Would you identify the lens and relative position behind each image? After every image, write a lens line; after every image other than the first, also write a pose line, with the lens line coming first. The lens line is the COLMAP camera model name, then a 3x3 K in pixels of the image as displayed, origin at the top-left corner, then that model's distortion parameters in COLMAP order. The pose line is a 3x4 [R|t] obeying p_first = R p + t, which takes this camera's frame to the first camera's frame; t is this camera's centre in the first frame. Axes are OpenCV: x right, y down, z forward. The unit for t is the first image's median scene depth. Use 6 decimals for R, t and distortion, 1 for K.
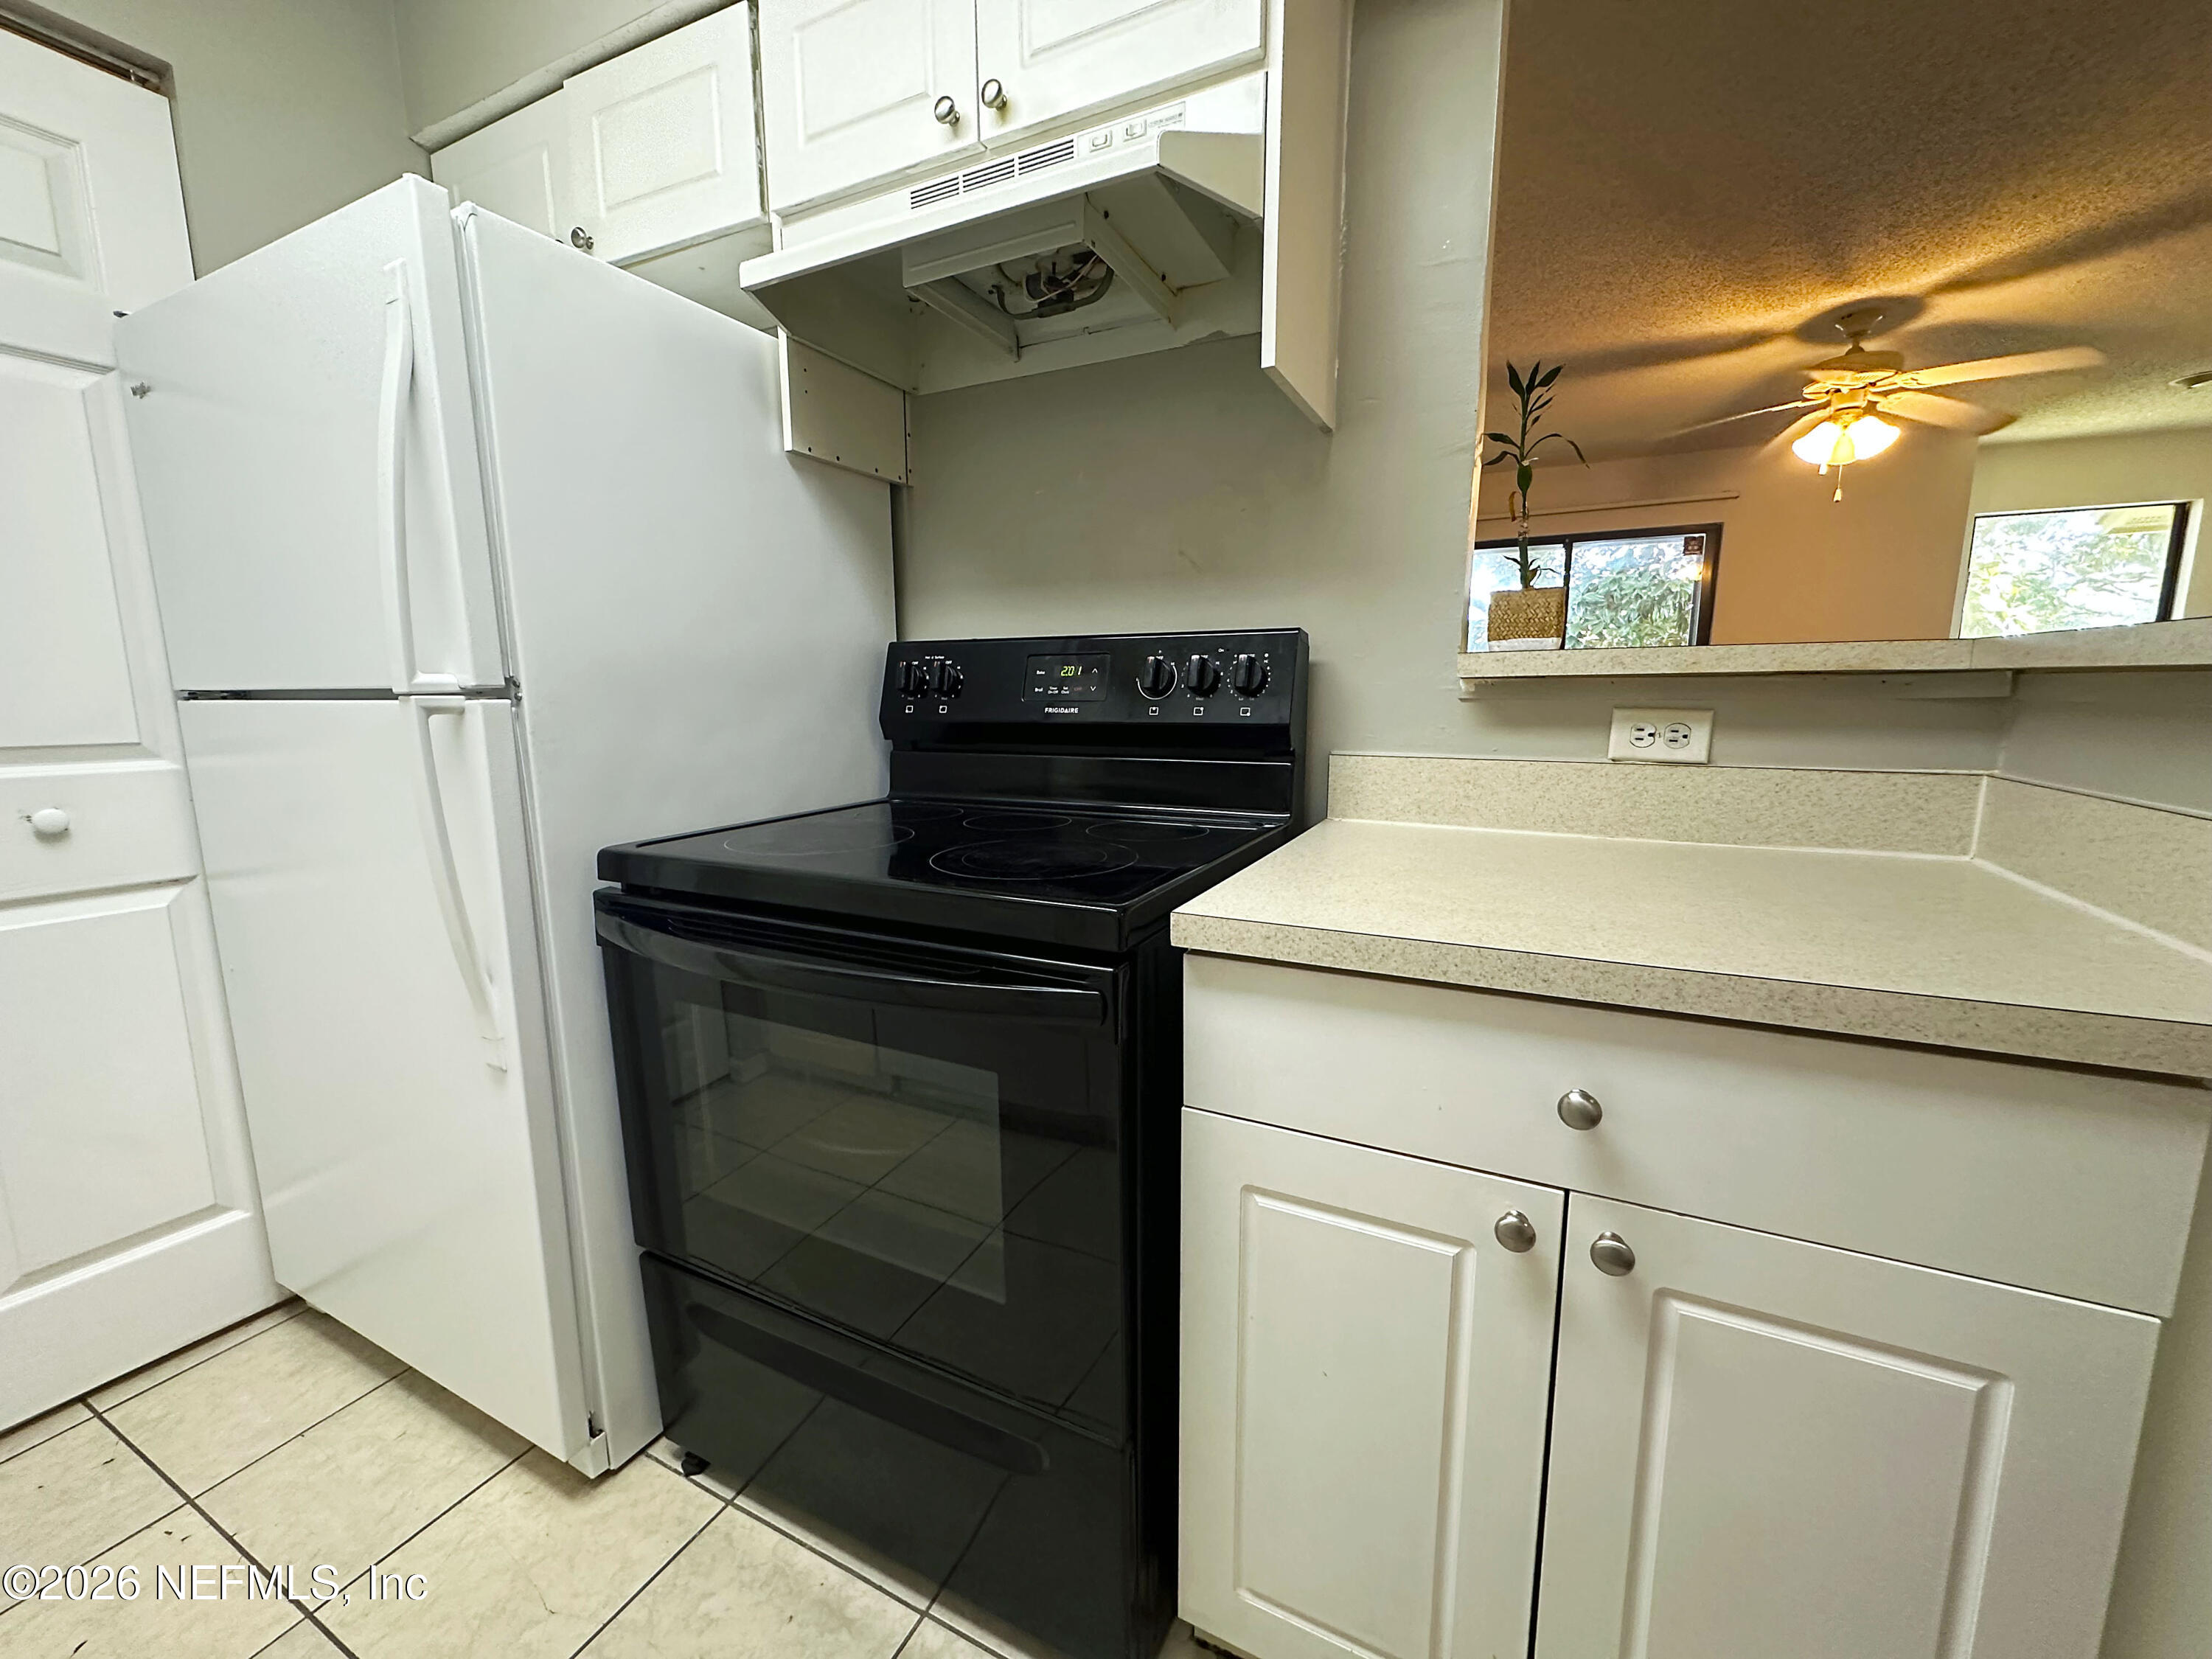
lens RADIAL K [[908.1, 0, 1113.0], [0, 908.1, 828.2], [0, 0, 1]] dist [-0.000450, -0.000054]
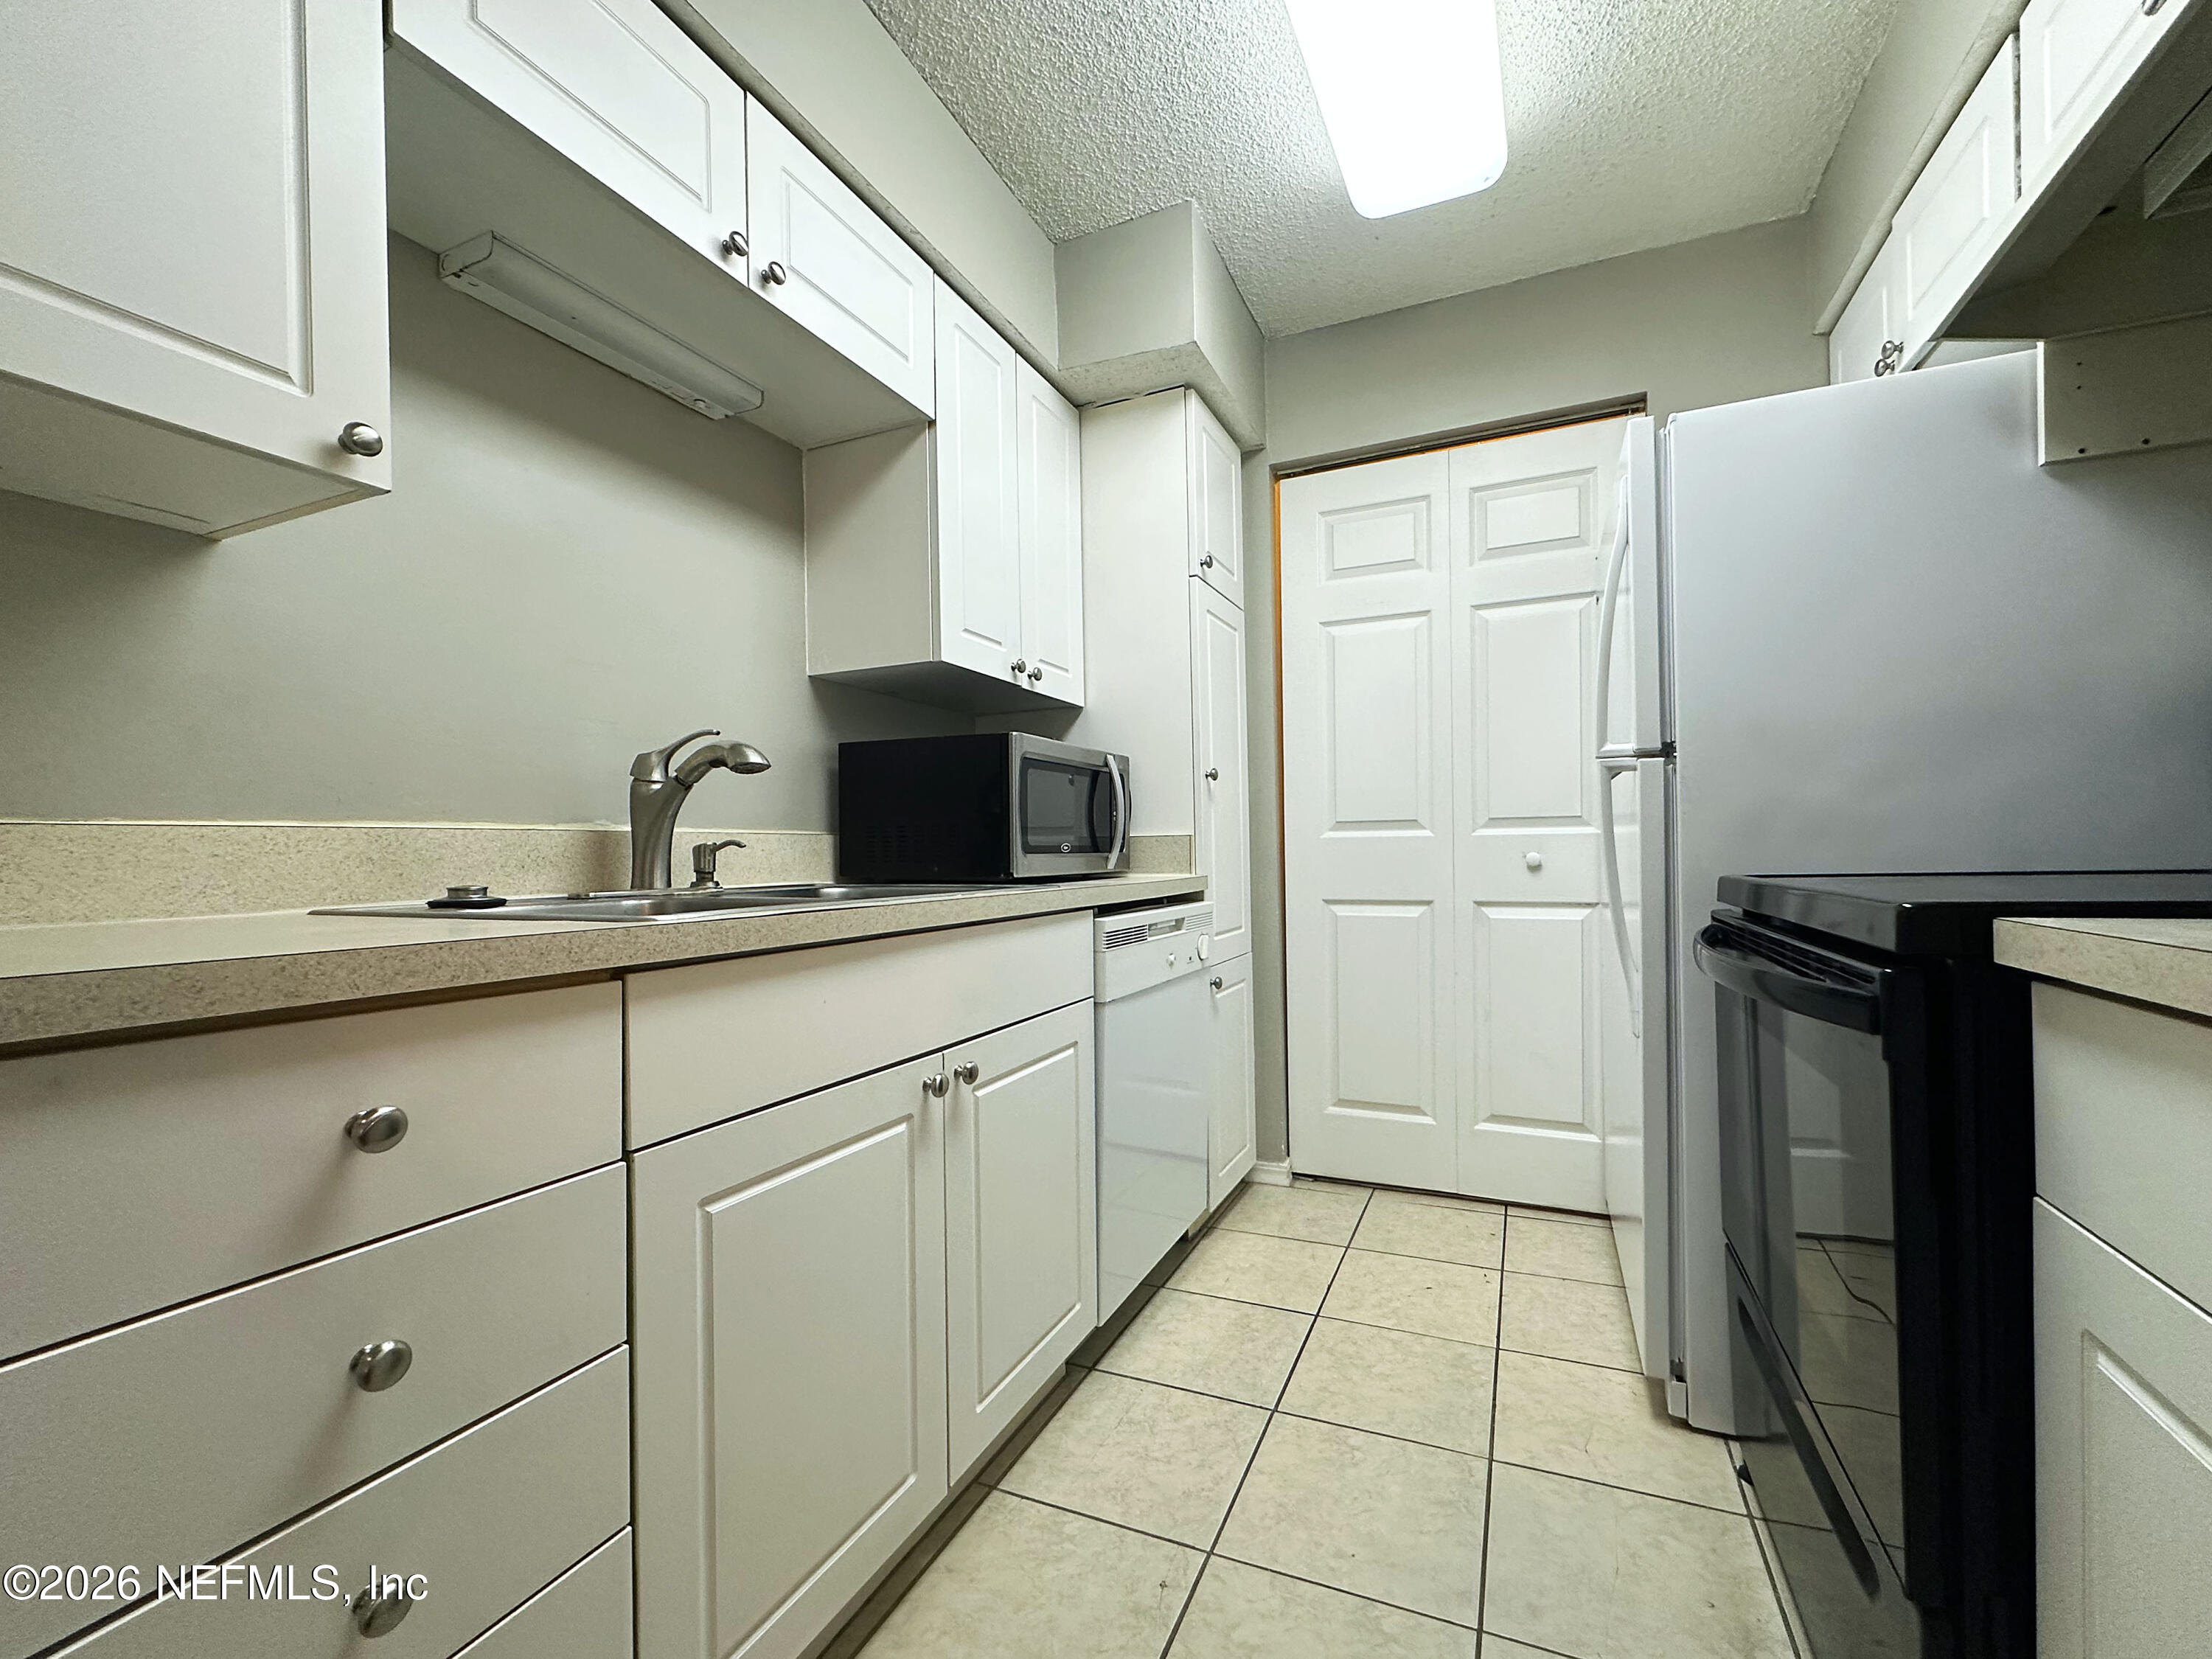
lens RADIAL K [[908.1, 0, 1113.0], [0, 908.1, 828.2], [0, 0, 1]] dist [-0.000450, -0.000054]
pose [[0.042047, -0.021460, -0.998885, 0.582205], [-0.135125, 0.990461, -0.026967, 0.097725], [0.989936, 0.136109, 0.038747, 0.141889]]
